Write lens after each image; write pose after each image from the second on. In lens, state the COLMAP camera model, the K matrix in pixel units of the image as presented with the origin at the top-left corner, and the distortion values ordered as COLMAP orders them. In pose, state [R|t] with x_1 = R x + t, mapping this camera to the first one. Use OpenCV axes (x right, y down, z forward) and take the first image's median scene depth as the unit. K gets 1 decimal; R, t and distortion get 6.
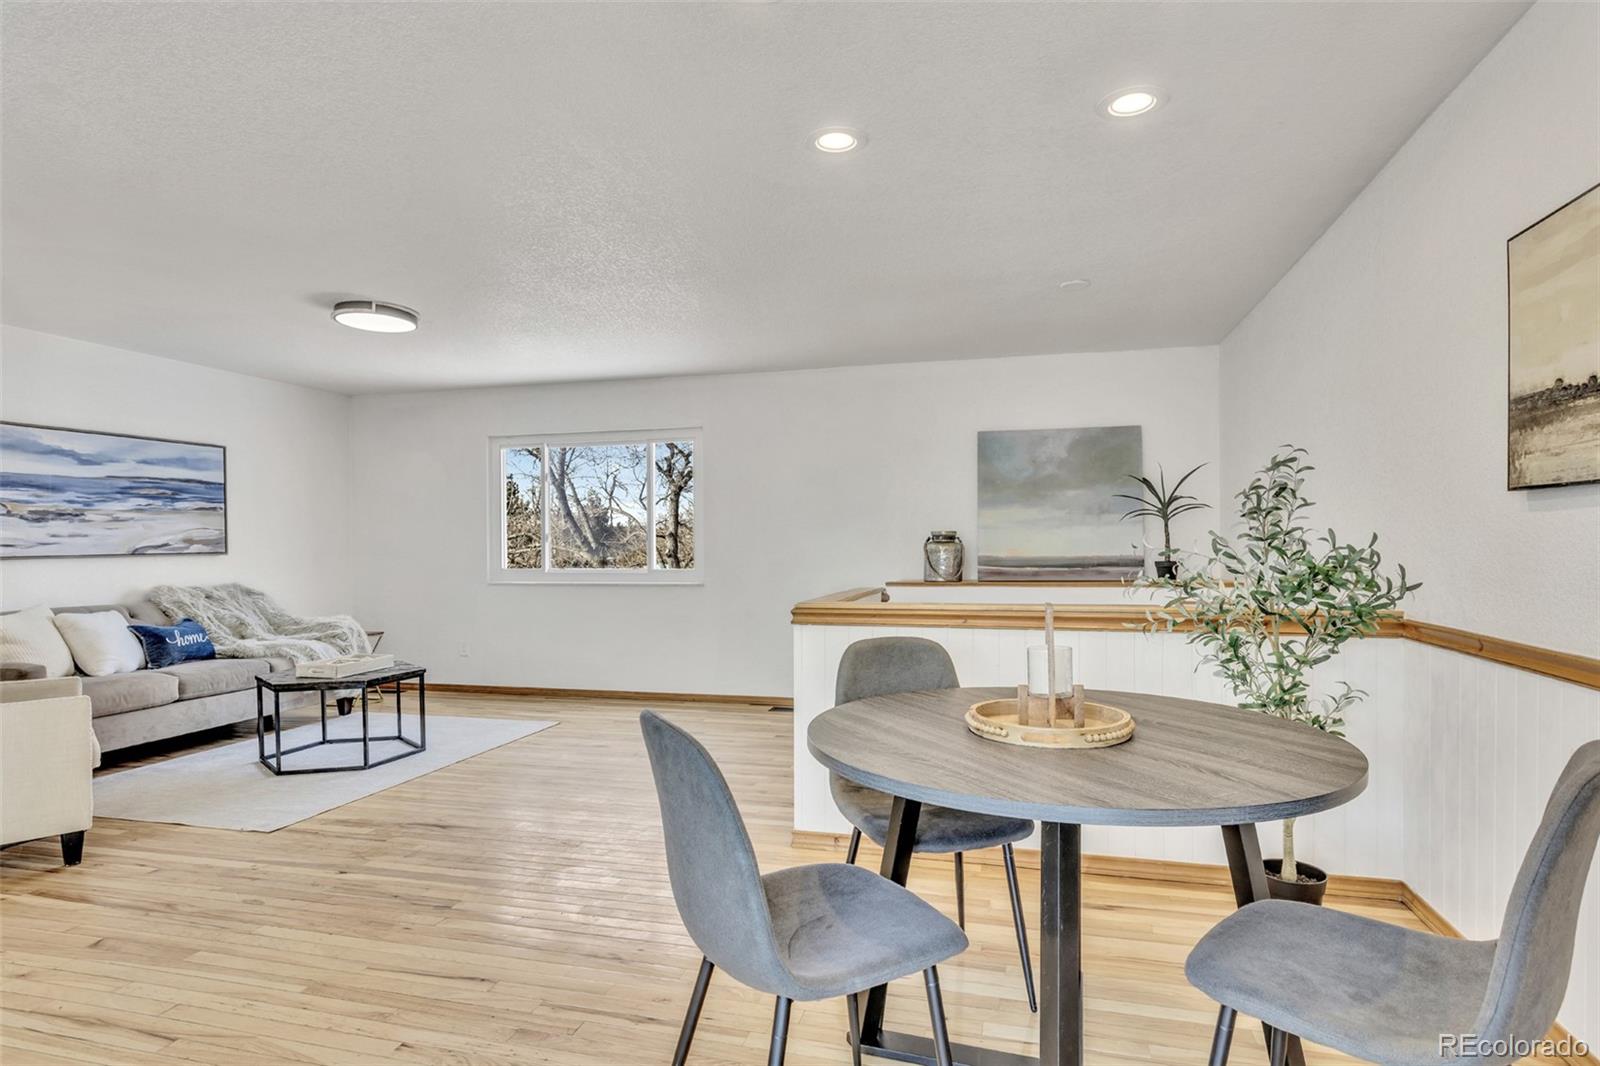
lens RADIAL K [[803.7, 0, 803.2], [0, 803.7, 540.3], [0, 0, 1]] dist [-0.001811, 0.003857]
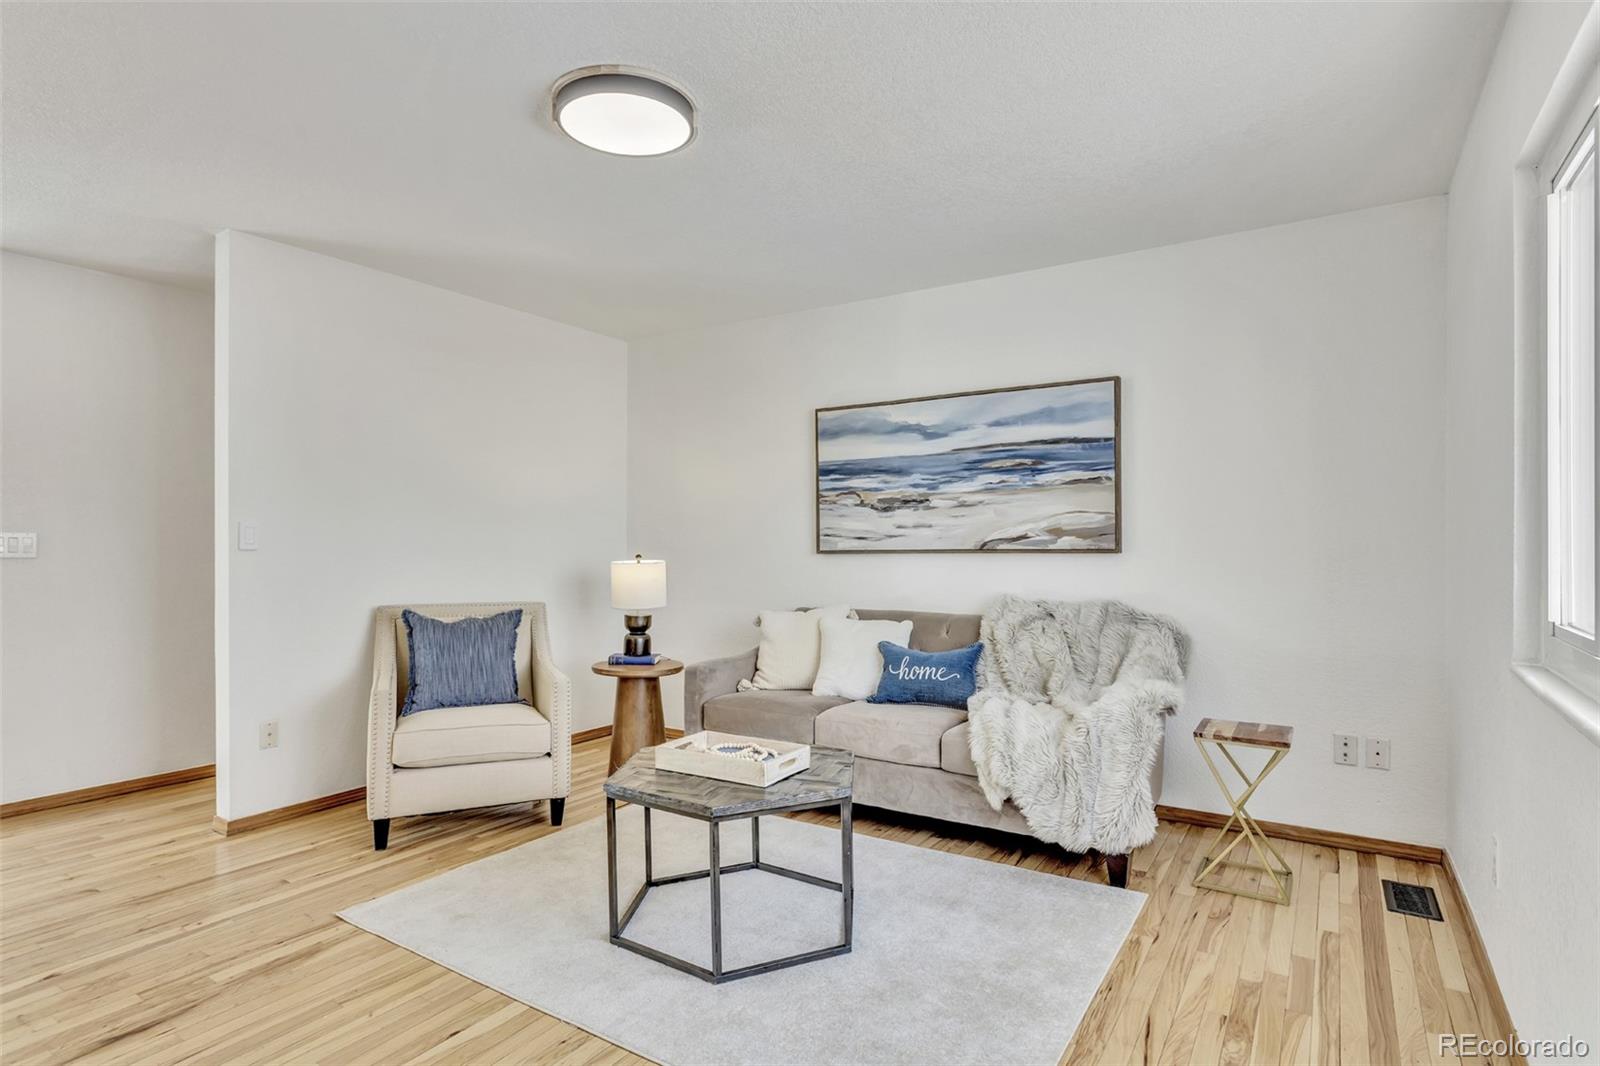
lens RADIAL K [[803.7, 0, 734.2], [0, 803.7, 551.7], [0, 0, 1]] dist [-0.001811, 0.003857]
pose [[-0.347351, 0.024598, -0.937412, -0.049686], [0.008138, 0.999697, 0.023216, 0.000115], [0.937700, 0.000436, -0.347446, 1.050797]]
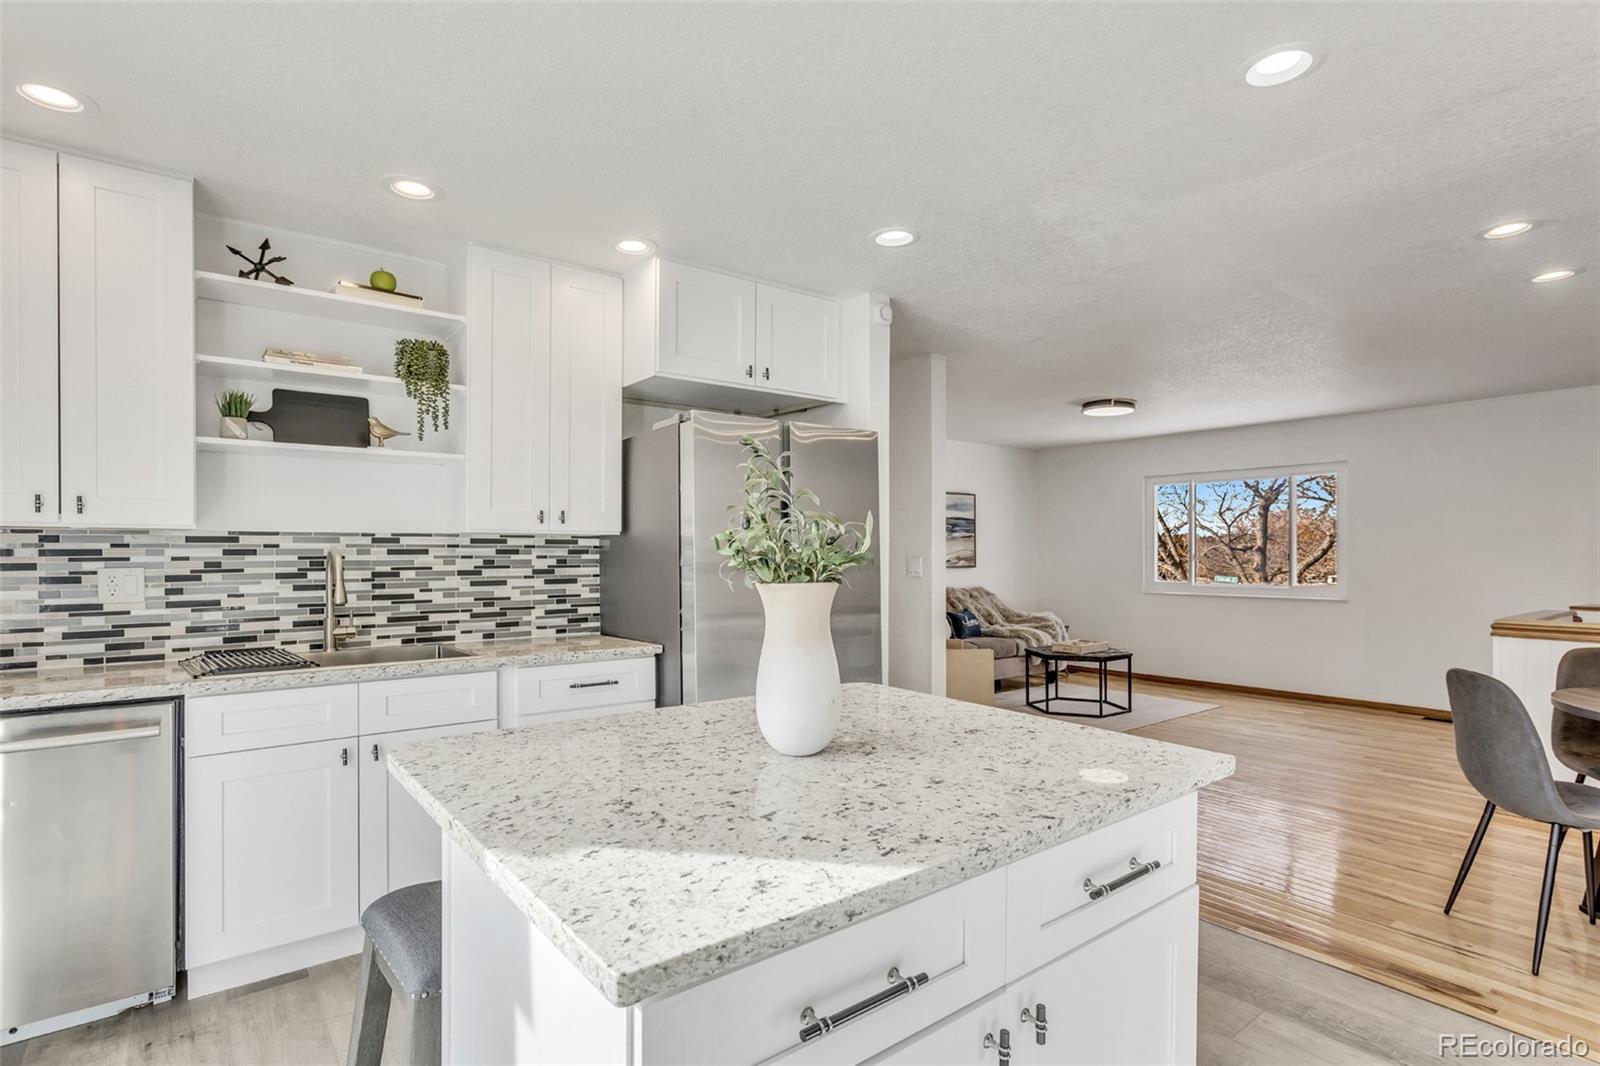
lens RADIAL K [[803.7, 0, 851.7], [0, 803.7, 546.8], [0, 0, 1]] dist [-0.001811, 0.003857]
pose [[0.828739, 0.004830, -0.559615, -0.087454], [-0.006692, 0.999977, -0.001279, -0.018565], [0.559596, 0.004805, 0.828752, -0.397570]]
